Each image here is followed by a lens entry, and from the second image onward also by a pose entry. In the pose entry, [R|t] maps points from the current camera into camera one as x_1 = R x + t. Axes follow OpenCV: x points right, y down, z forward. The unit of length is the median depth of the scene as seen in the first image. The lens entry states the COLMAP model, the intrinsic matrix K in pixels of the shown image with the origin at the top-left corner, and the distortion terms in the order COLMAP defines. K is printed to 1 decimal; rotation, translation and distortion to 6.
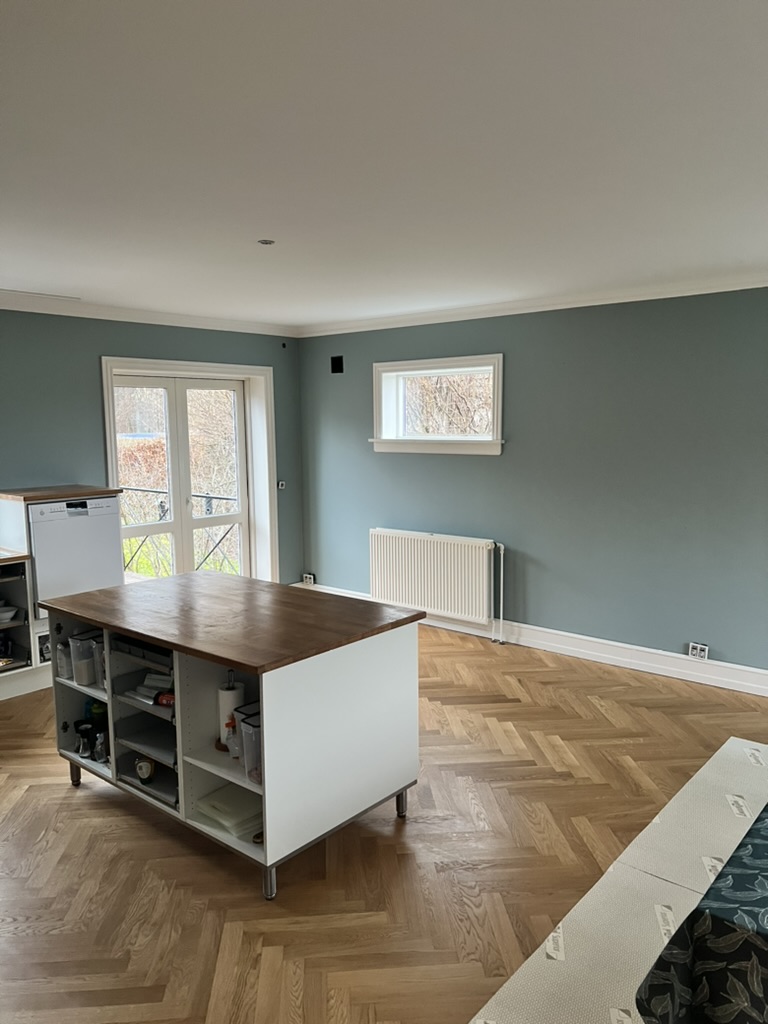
lens RADIAL K [[772.1, 0, 379.9], [0, 772.1, 509.9], [0, 0, 1]] dist [0.007809, 0.003606]
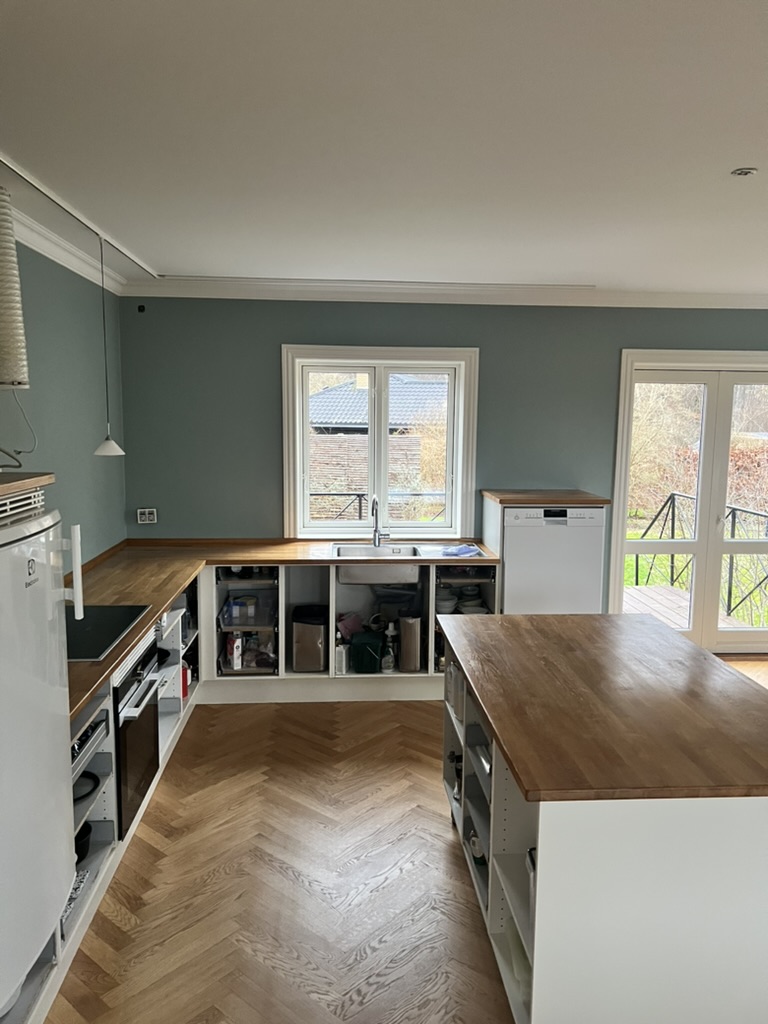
lens RADIAL K [[772.1, 0, 384.3], [0, 772.1, 514.9], [0, 0, 1]] dist [0.007809, 0.003606]
pose [[0.633886, 0.109456, -0.765642, 0.187946], [-0.105516, 0.992918, 0.054589, -0.033745], [0.766195, 0.046185, 0.640946, 0.264784]]
